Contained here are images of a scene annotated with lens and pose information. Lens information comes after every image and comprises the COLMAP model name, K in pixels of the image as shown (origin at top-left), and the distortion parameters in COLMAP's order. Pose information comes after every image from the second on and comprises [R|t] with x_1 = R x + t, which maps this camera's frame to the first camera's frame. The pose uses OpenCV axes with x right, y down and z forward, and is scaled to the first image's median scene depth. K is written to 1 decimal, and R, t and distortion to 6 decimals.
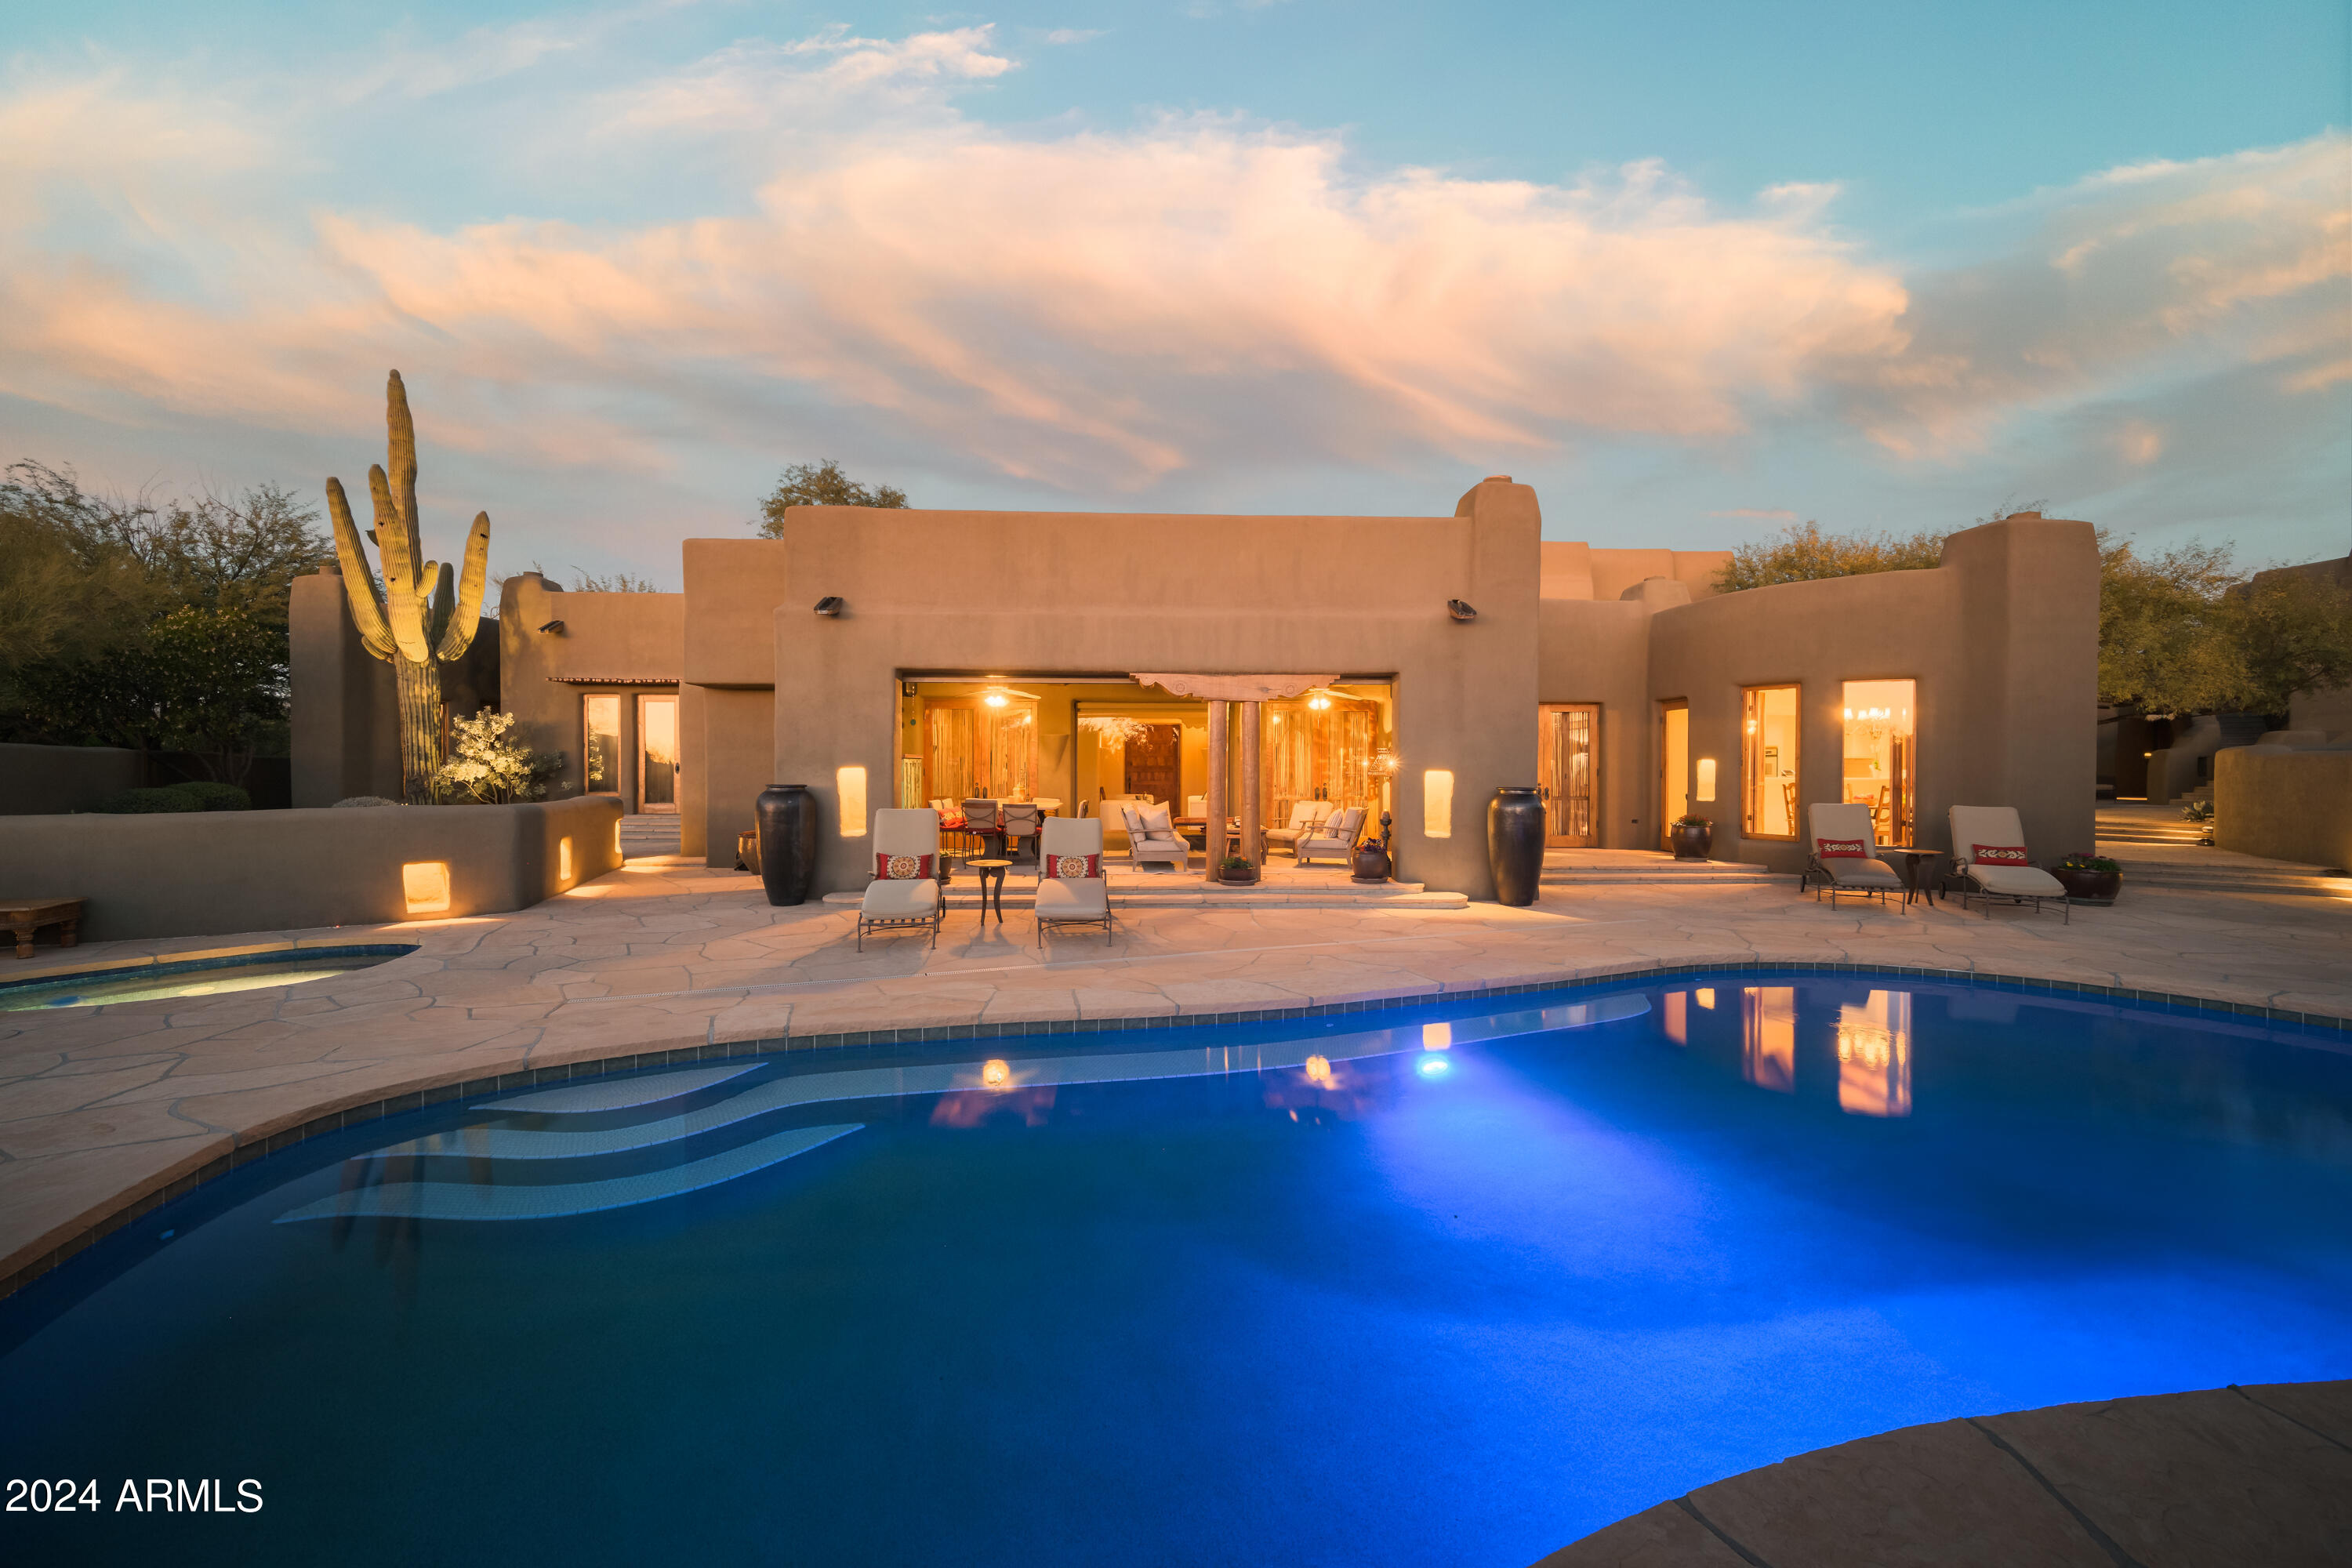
lens RADIAL K [[935.8, 0, 1162.9], [0, 935.8, 774.4], [0, 0, 1]] dist [0.001507, -0.000110]
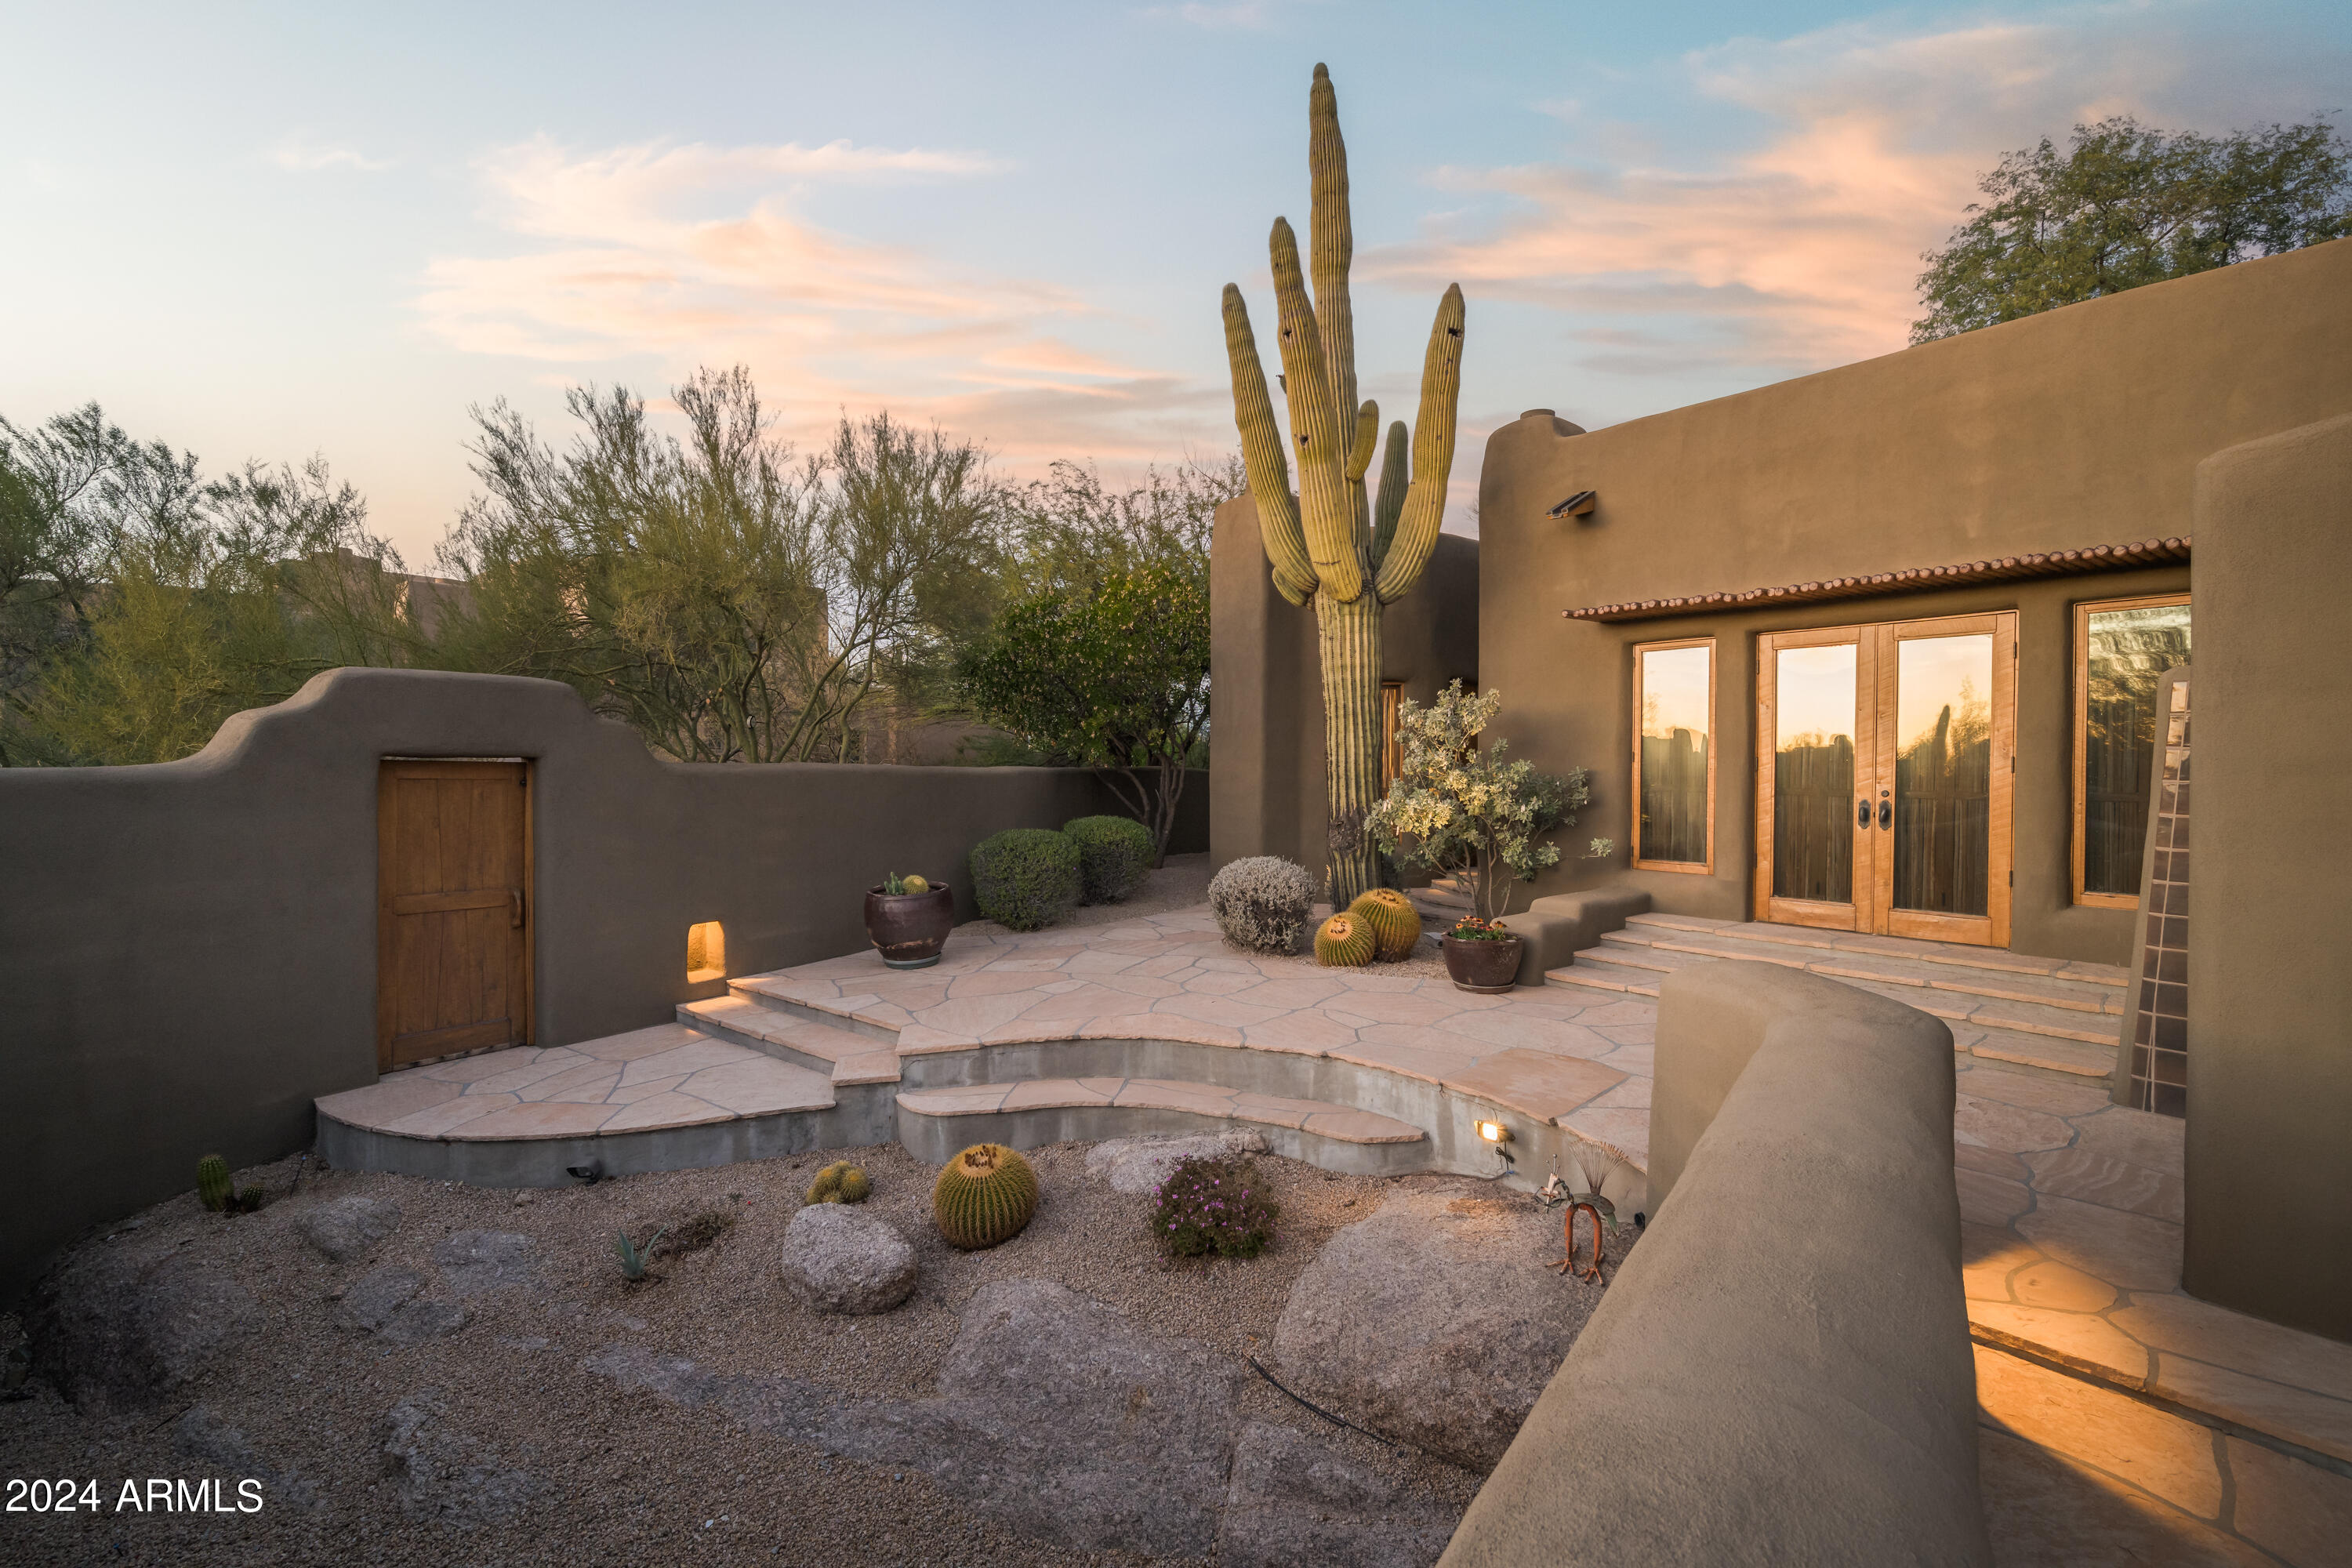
lens RADIAL K [[1013.3, 0, 1177.2], [0, 1013.3, 777.8], [0, 0, 1]] dist [0.001449, 0.000480]
pose [[0.622442, 0.013766, -0.782545, -0.398929], [-0.011264, 0.999899, 0.008631, -0.023934], [0.782585, 0.003443, 0.622535, 0.560085]]
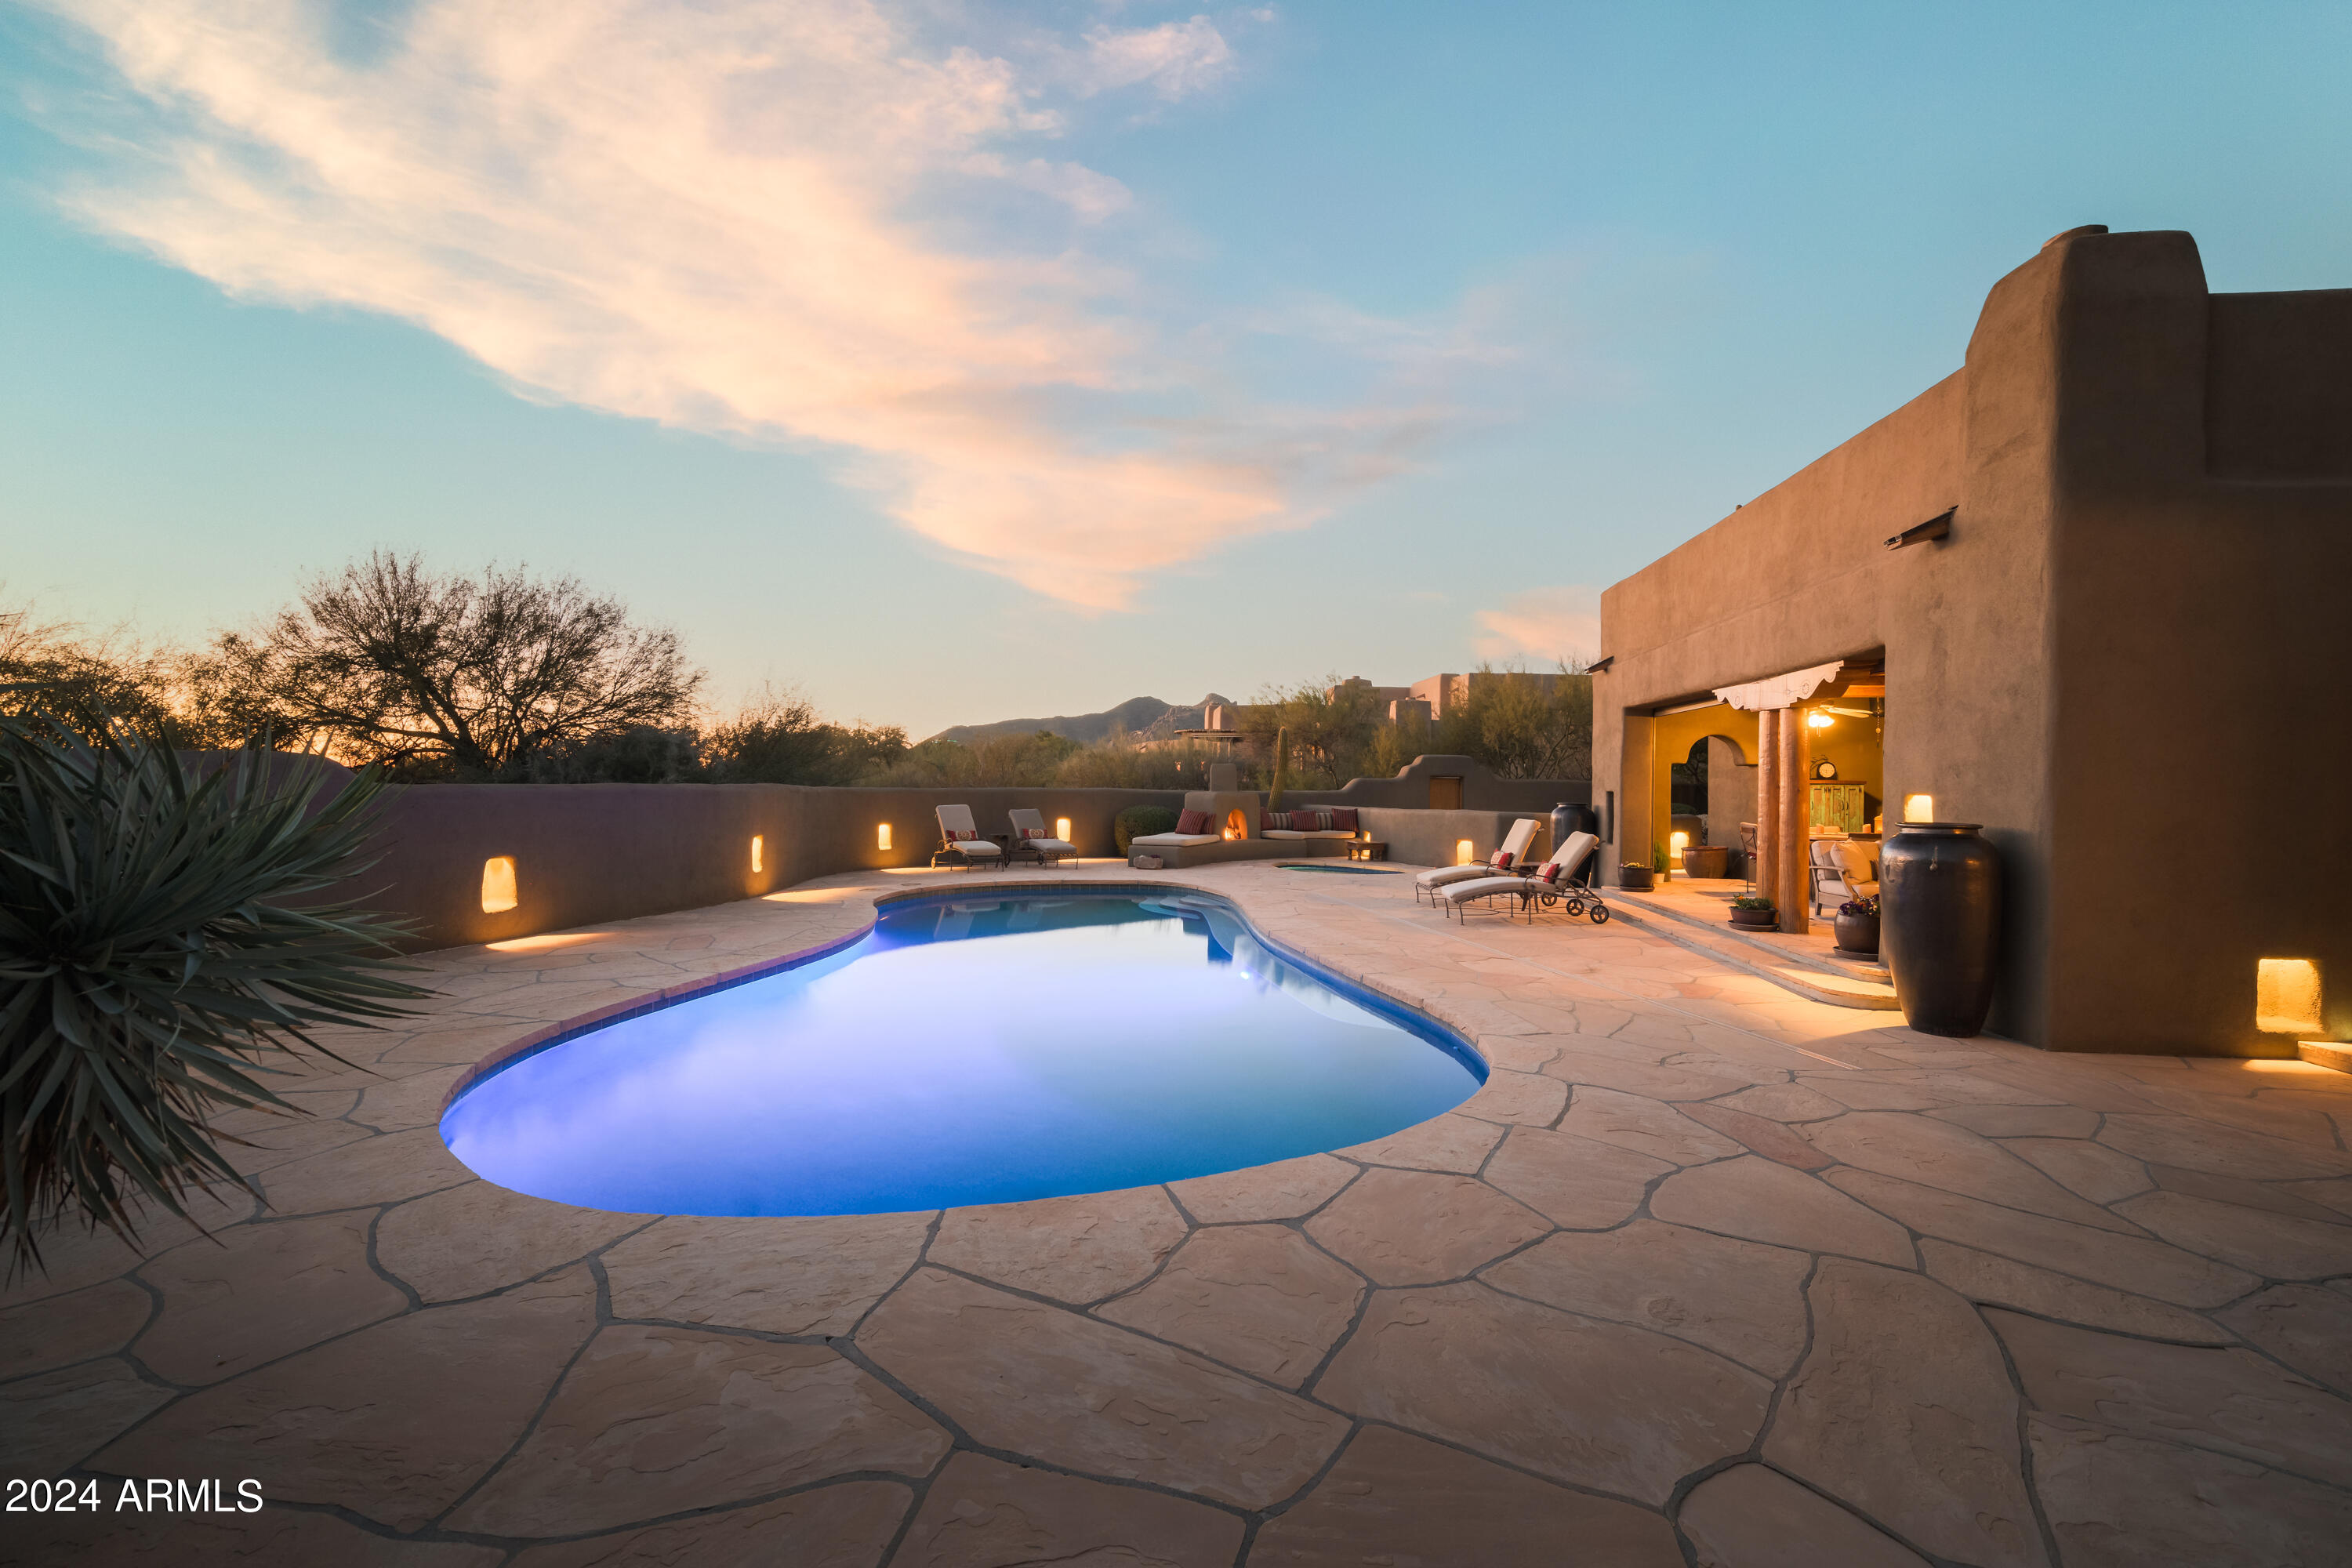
lens RADIAL K [[935.8, 0, 1188.7], [0, 935.8, 784.6], [0, 0, 1]] dist [0.001507, -0.000110]
pose [[-0.131886, -0.006763, -0.991242, 0.612740], [-0.025917, 0.999658, -0.003372, 0.002531], [0.990926, 0.025246, -0.132017, 0.381346]]
